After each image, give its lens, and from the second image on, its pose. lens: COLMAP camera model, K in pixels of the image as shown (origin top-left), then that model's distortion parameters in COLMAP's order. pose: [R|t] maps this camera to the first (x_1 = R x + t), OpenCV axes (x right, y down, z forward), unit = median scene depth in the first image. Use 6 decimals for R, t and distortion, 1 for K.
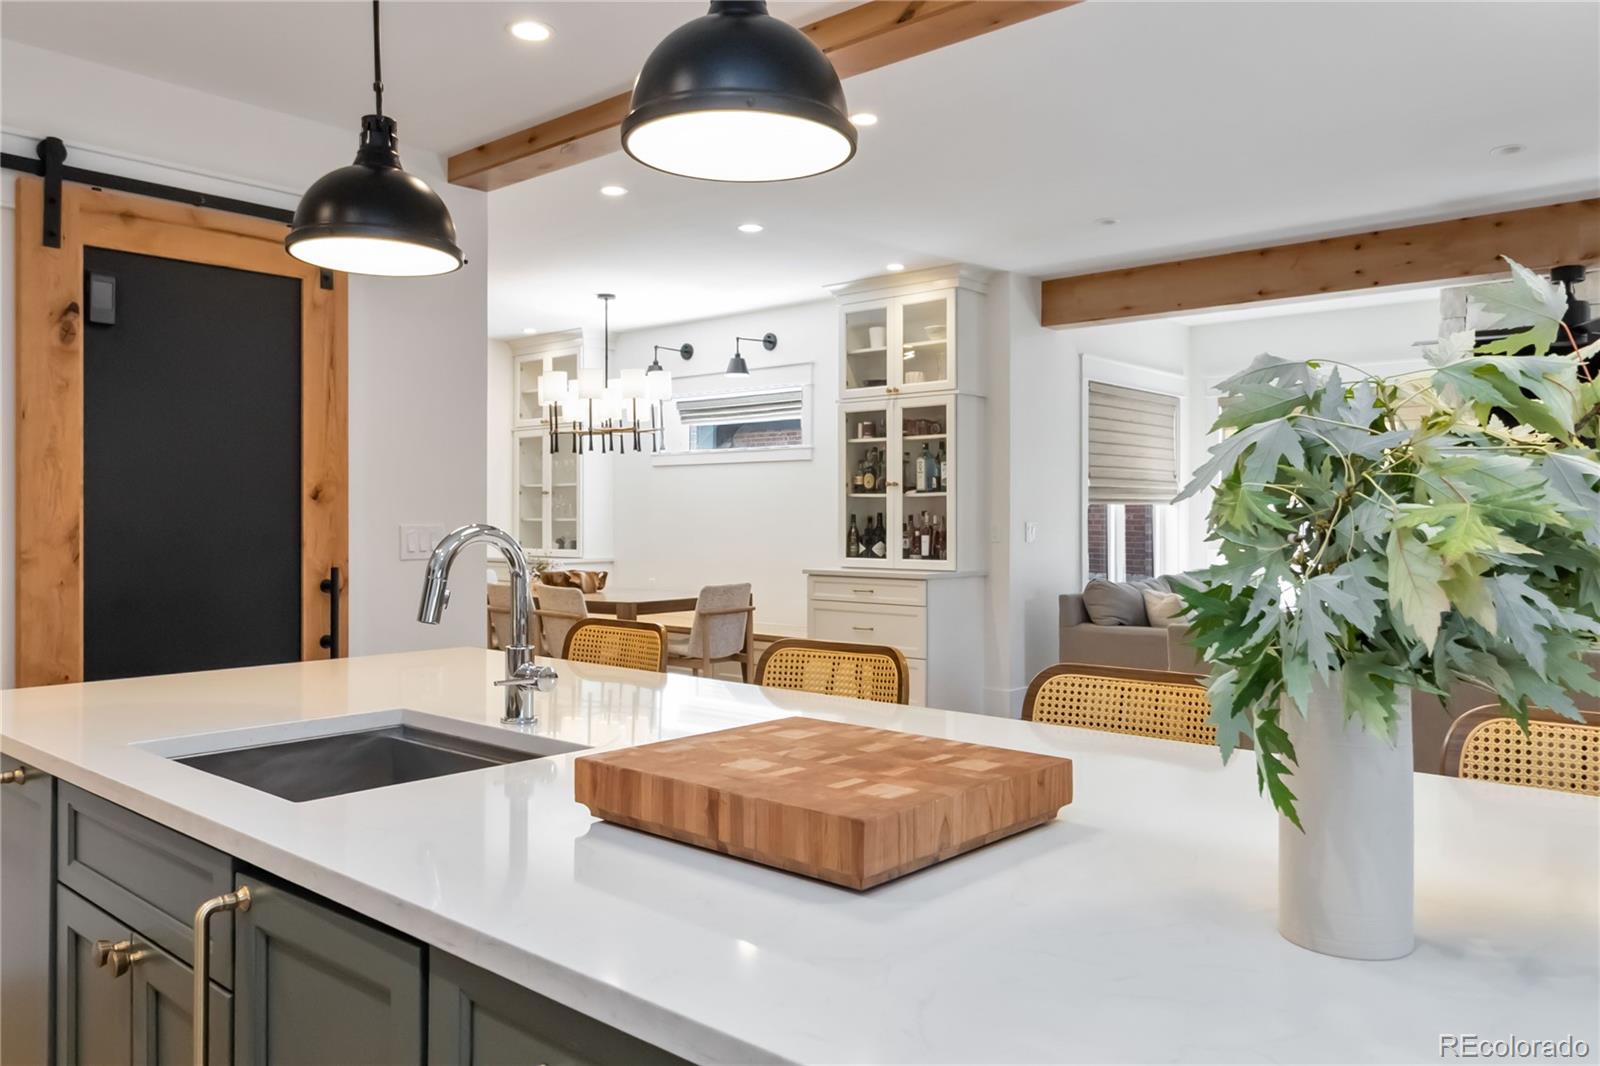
lens RADIAL K [[1178.6, 0, 799.5], [0, 1178.6, 528.9], [0, 0, 1]] dist [-0.000117, 0.000151]
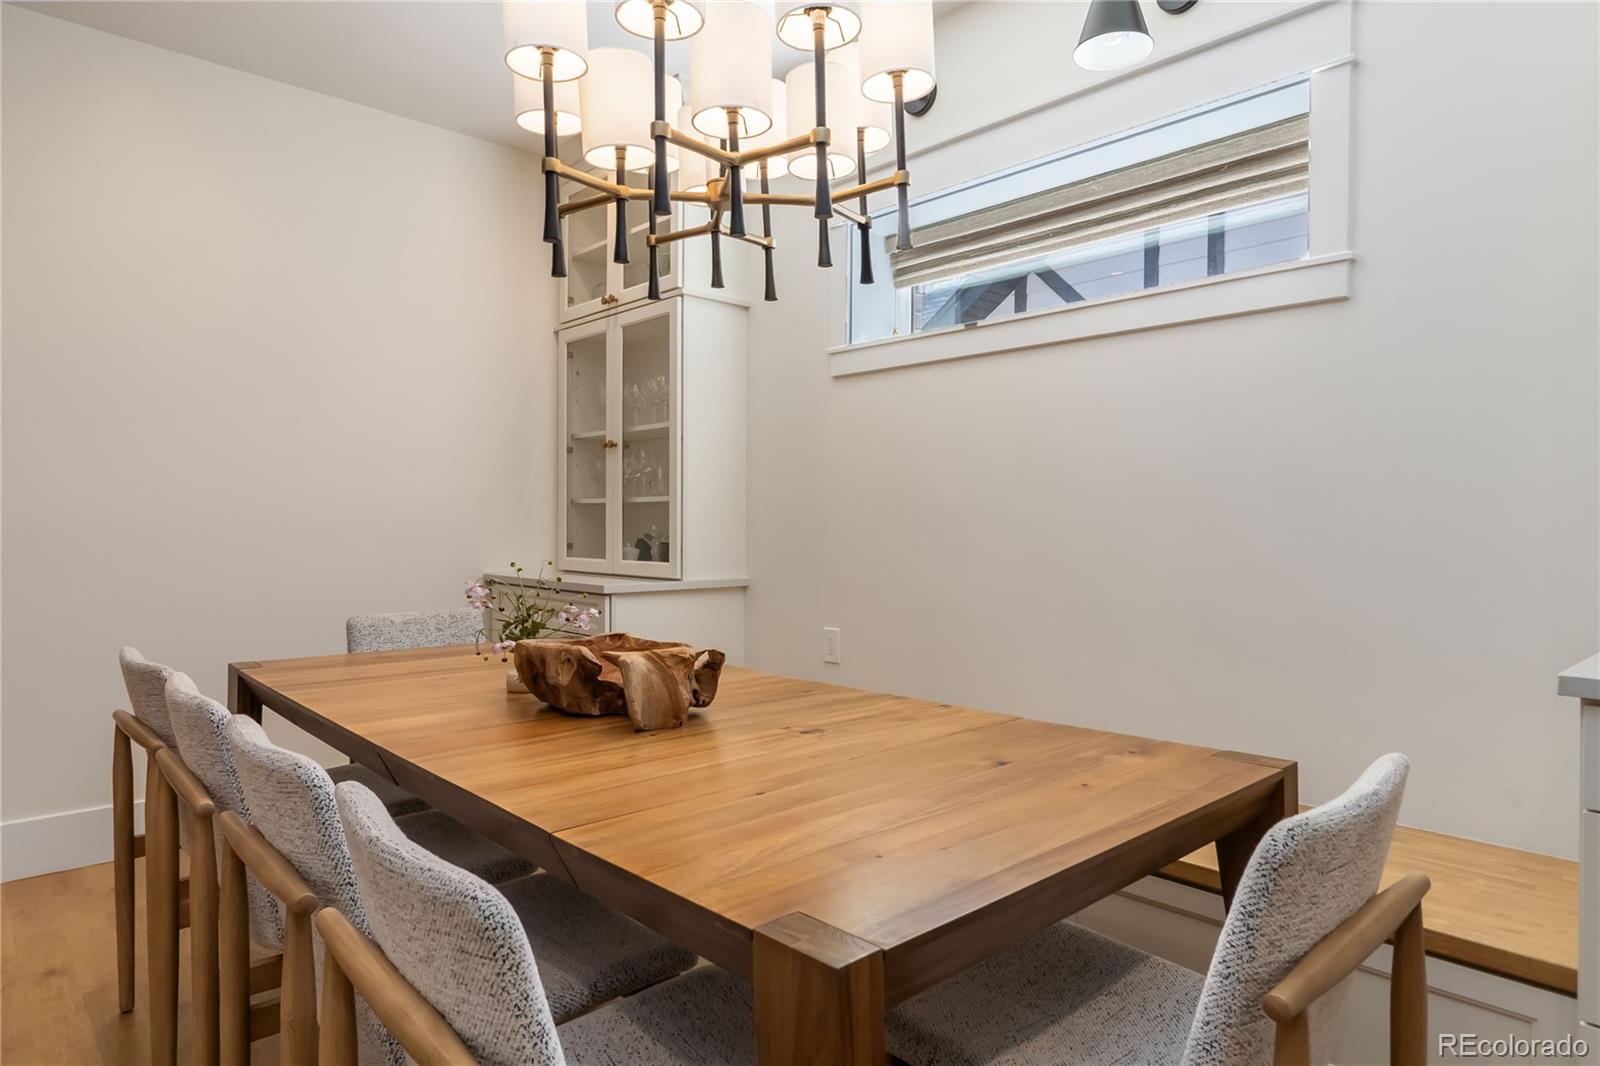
lens RADIAL K [[943.3, 0, 808.7], [0, 943.3, 536.3], [0, 0, 1]] dist [0.004331, 0.000034]
pose [[0.995257, -0.000757, -0.097278, -0.117647], [0.001543, 0.999967, 0.007998, 0.004960], [0.097269, -0.008110, 0.995225, 0.763556]]
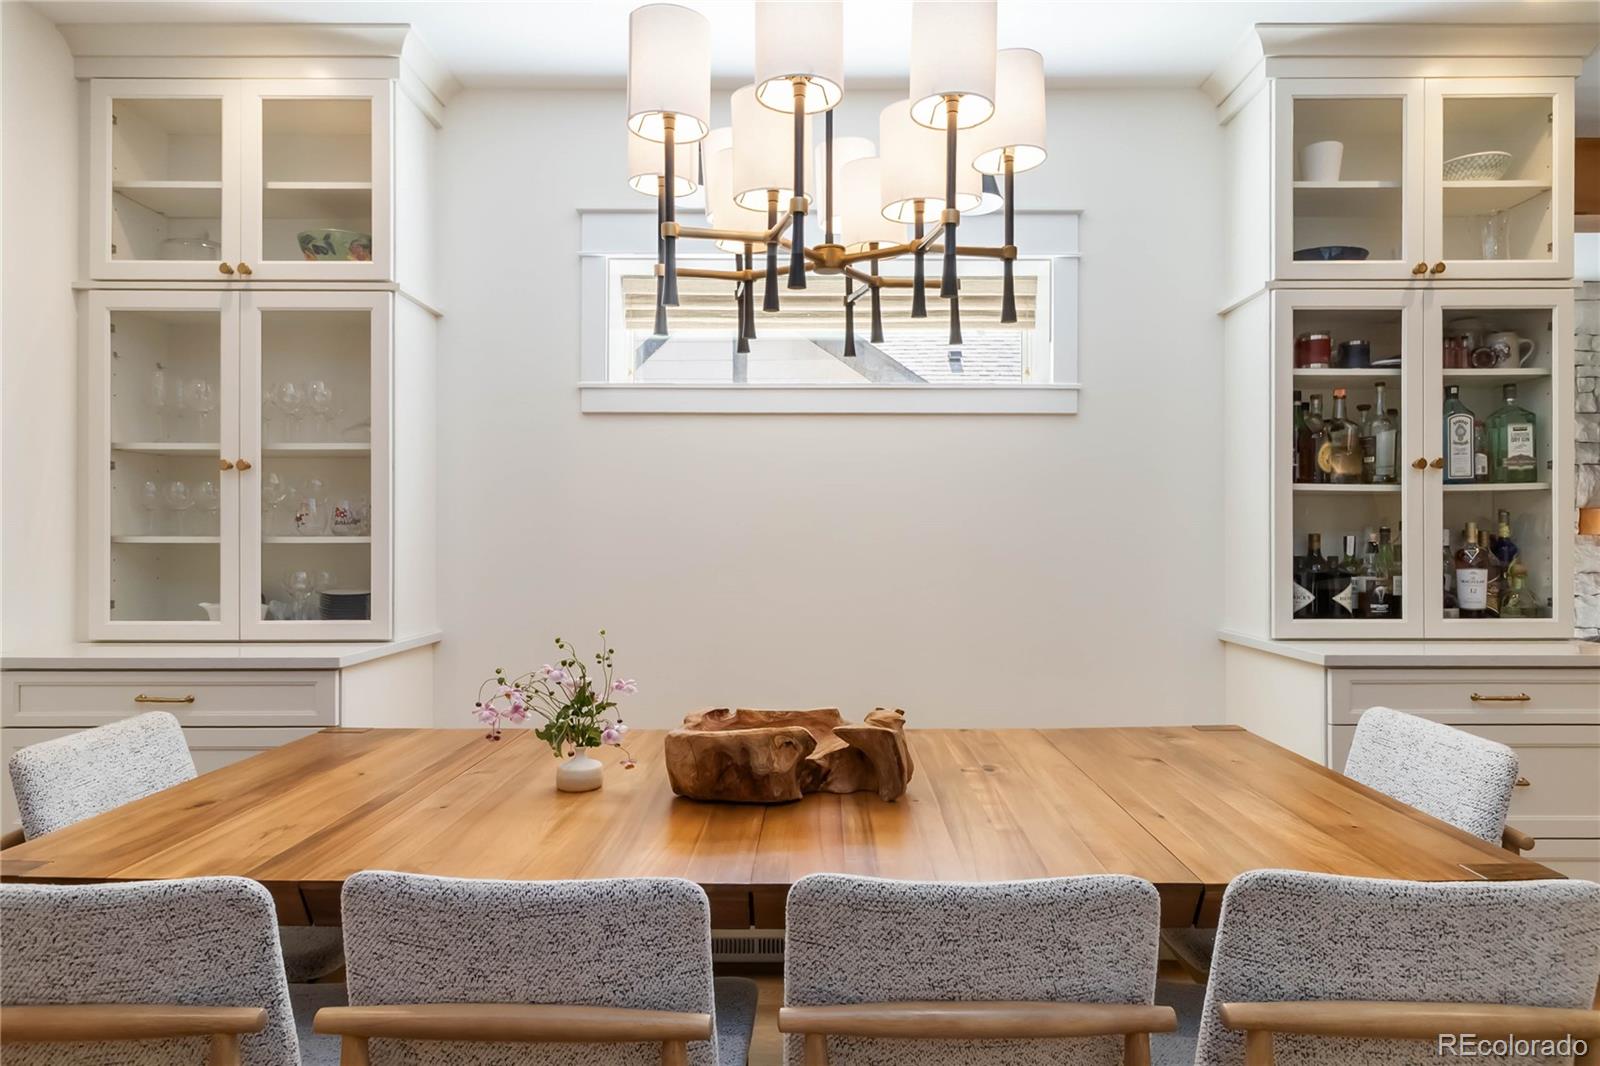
lens RADIAL K [[902.6, 0, 802.6], [0, 902.6, 539.4], [0, 0, 1]] dist [-0.005726, 0.001493]
pose [[0.744678, -0.003970, 0.667412, -0.334705], [0.008661, 0.999956, -0.003715, -0.007287], [-0.667368, 0.008547, 0.744679, 0.840471]]
